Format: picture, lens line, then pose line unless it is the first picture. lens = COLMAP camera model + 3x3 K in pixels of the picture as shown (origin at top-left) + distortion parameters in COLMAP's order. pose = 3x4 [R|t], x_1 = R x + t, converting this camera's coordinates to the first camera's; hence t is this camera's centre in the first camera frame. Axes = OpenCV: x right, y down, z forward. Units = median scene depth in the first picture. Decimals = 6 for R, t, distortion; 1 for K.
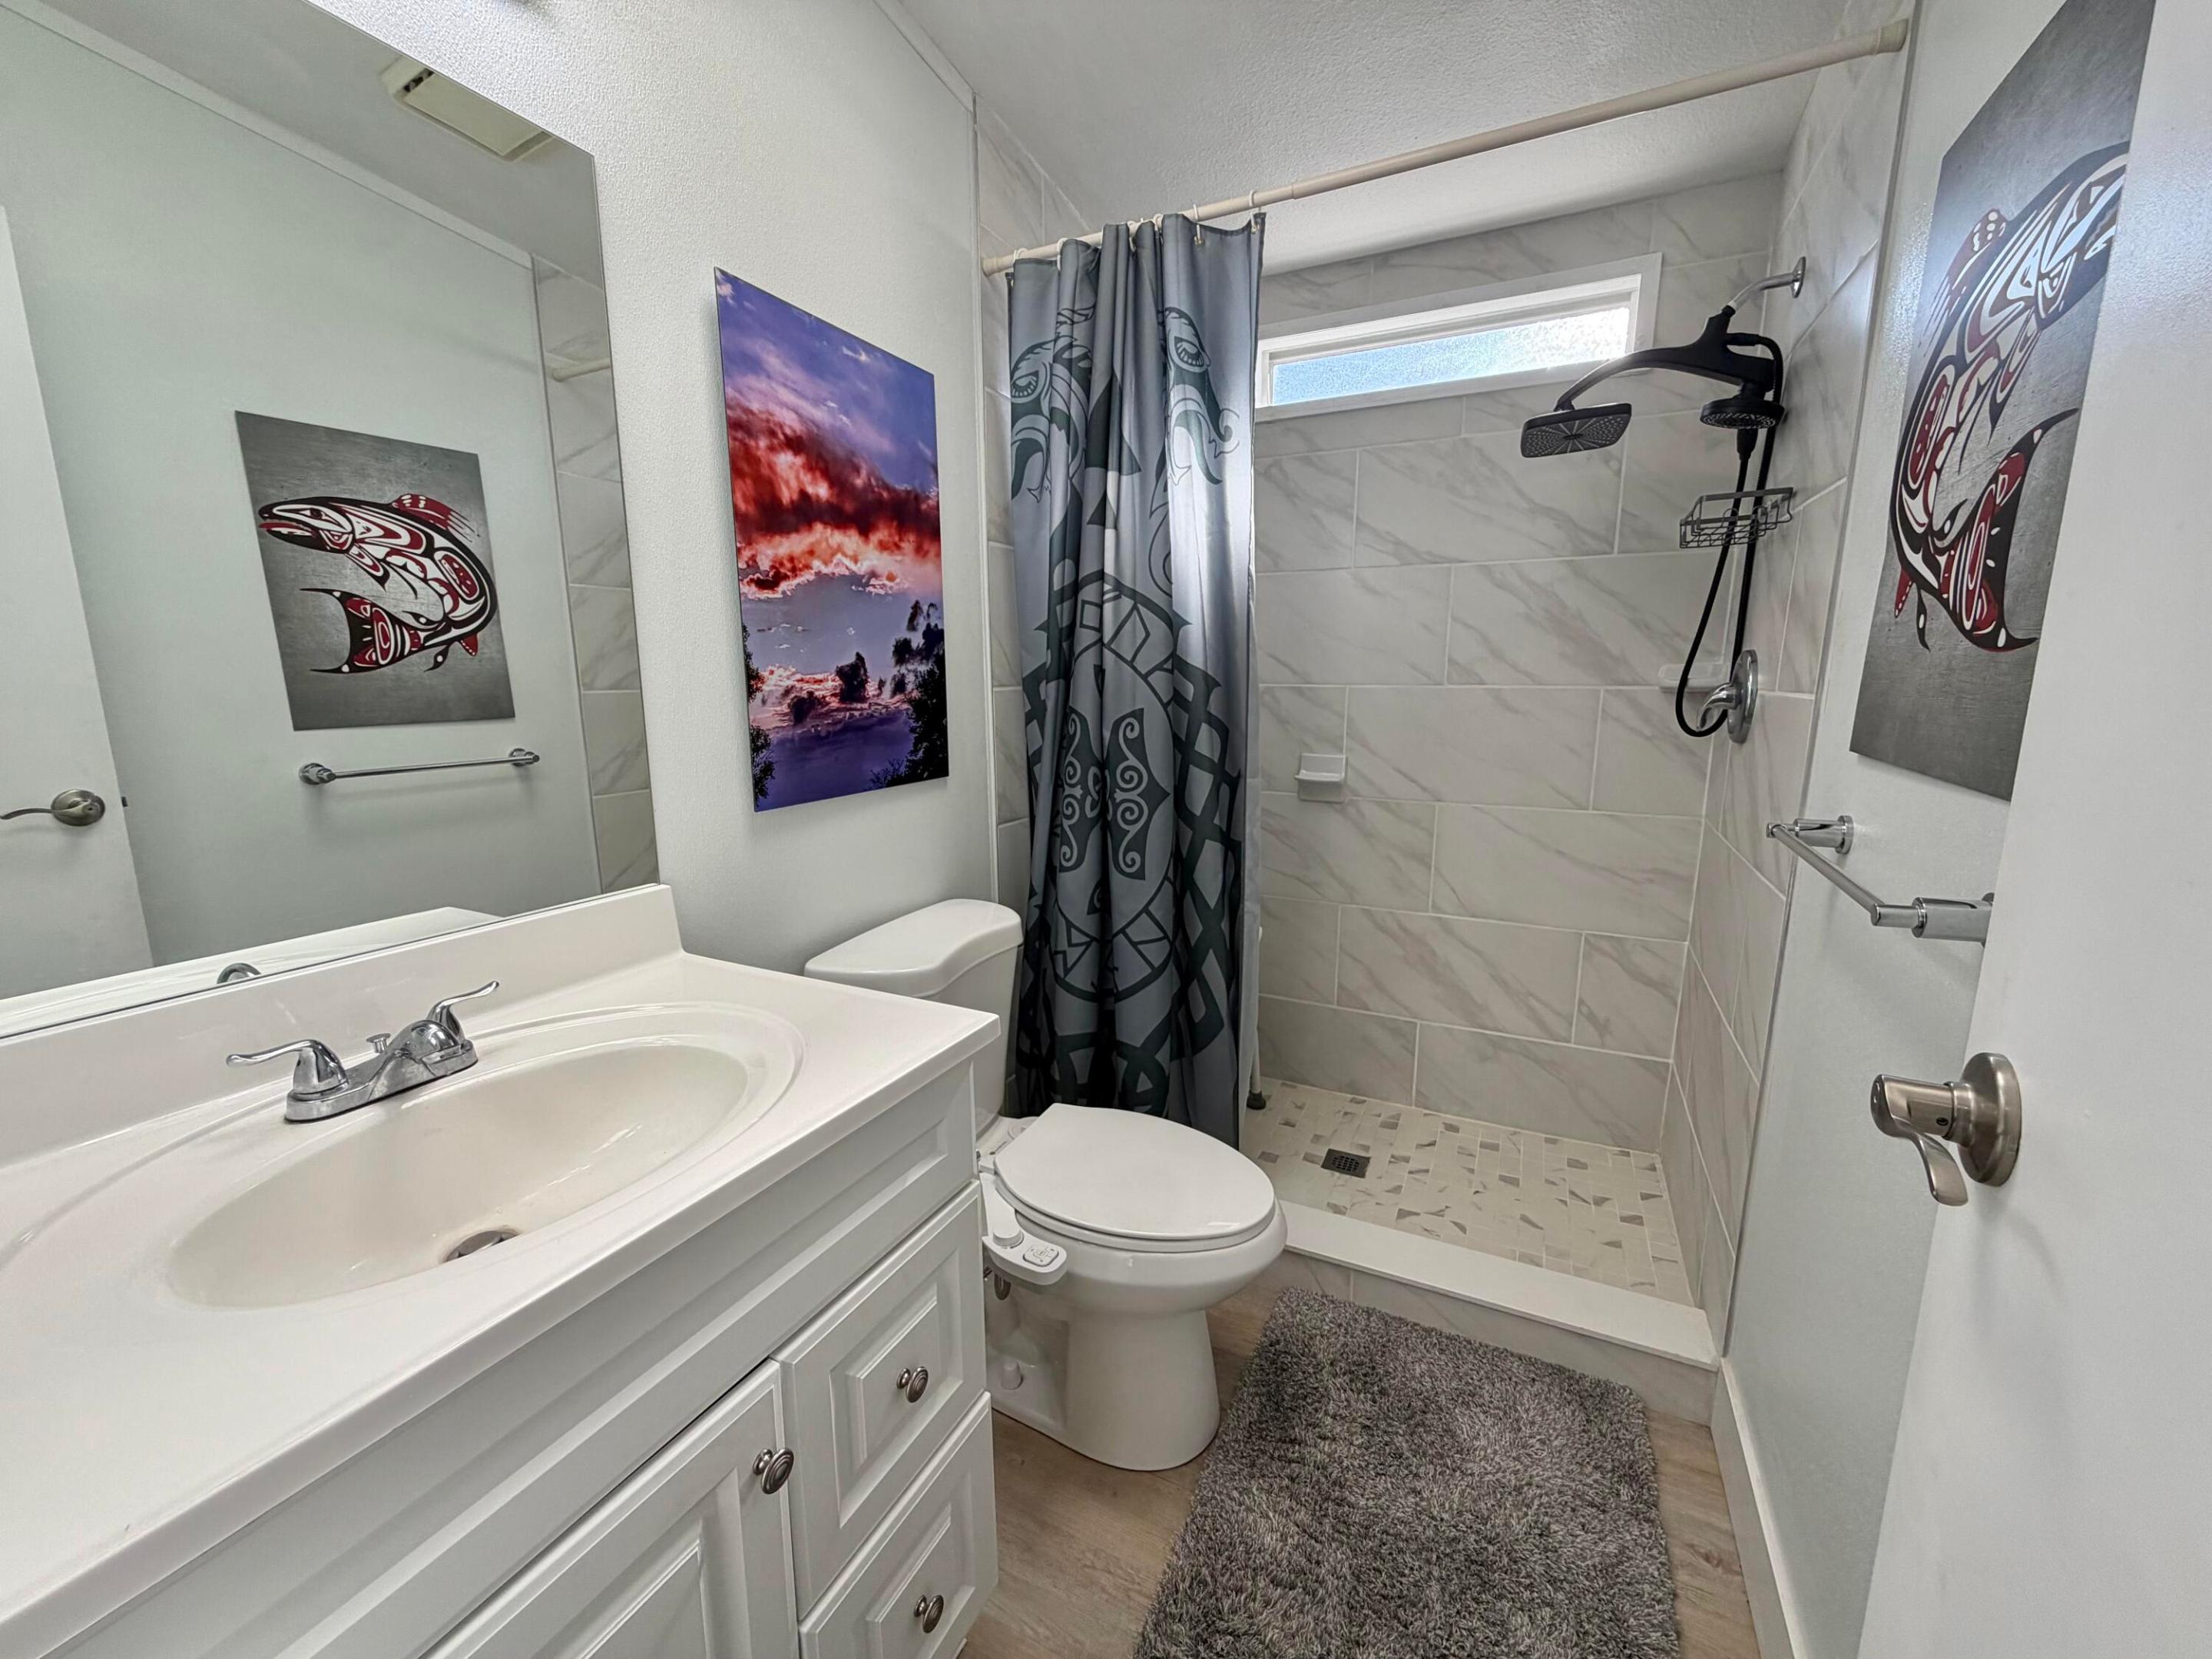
lens RADIAL K [[881.3, 0, 1097.9], [0, 881.3, 831.5], [0, 0, 1]] dist [0.000087, 0.000356]
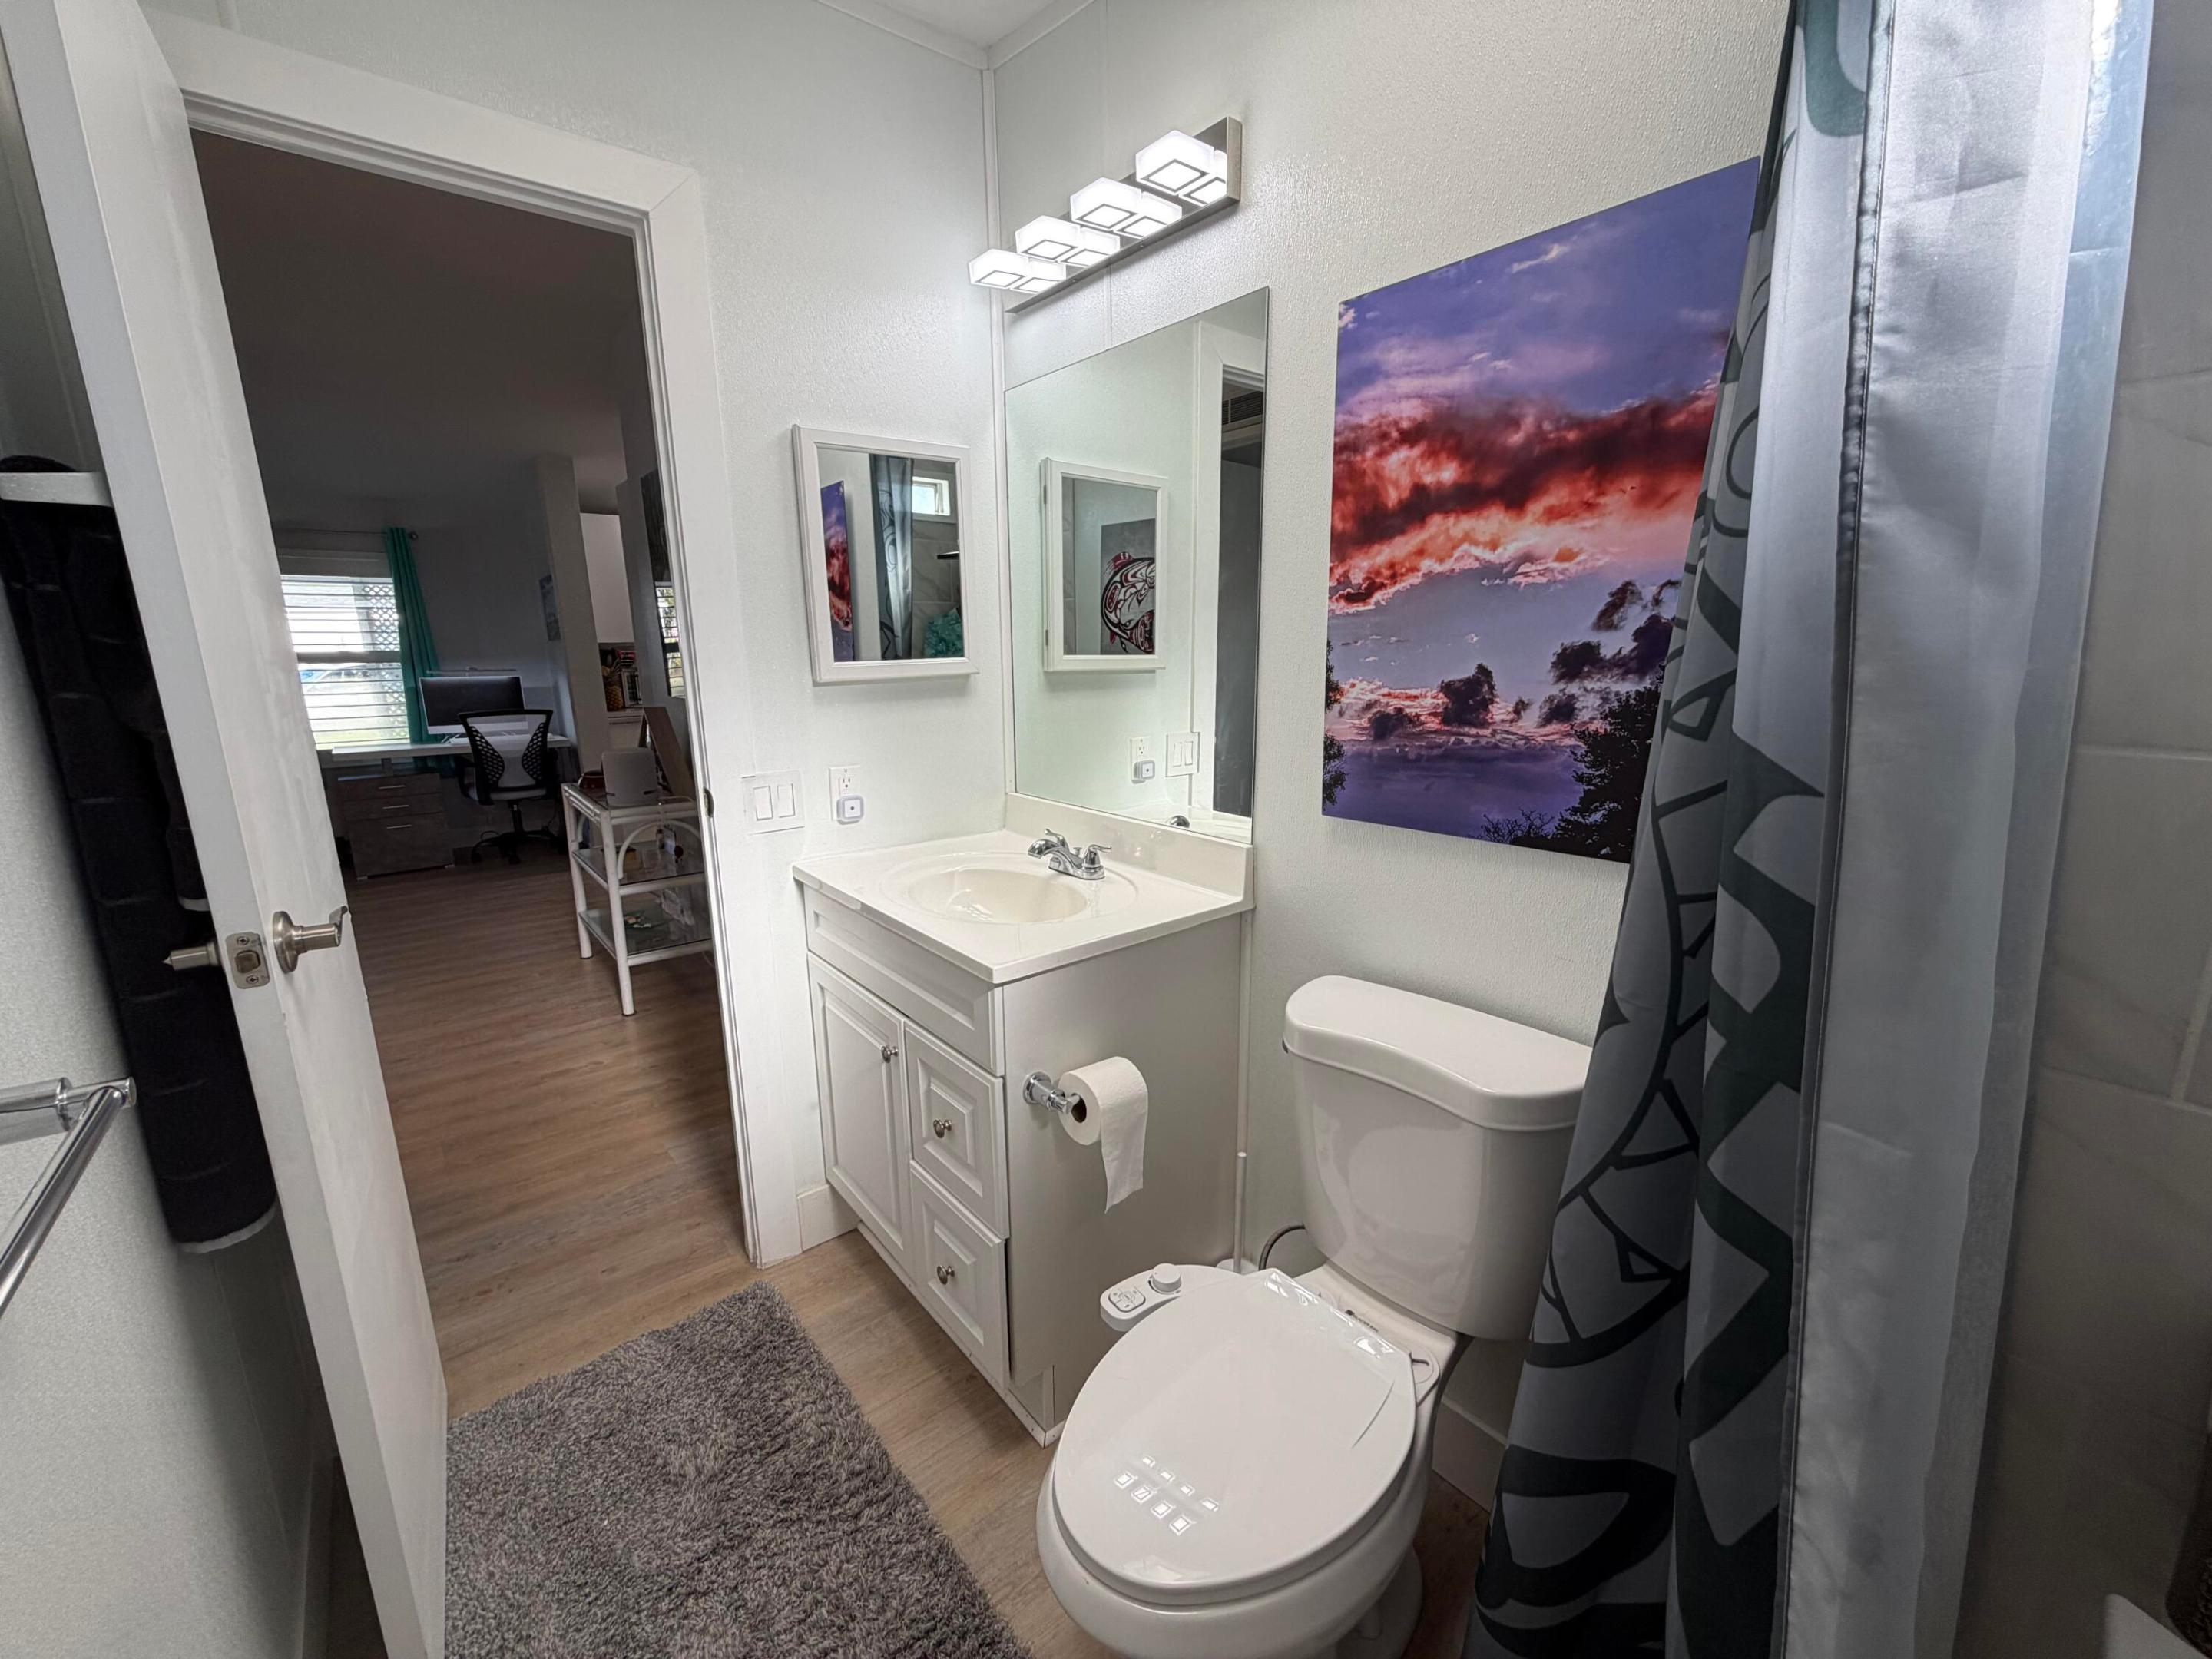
lens RADIAL K [[881.3, 0, 1097.9], [0, 881.3, 831.5], [0, 0, 1]] dist [0.000087, 0.000356]
pose [[-0.402197, 0.202873, -0.892794, 0.639090], [-0.145545, 0.948573, 0.281115, -0.247875], [0.903911, 0.243005, -0.351986, 1.067782]]
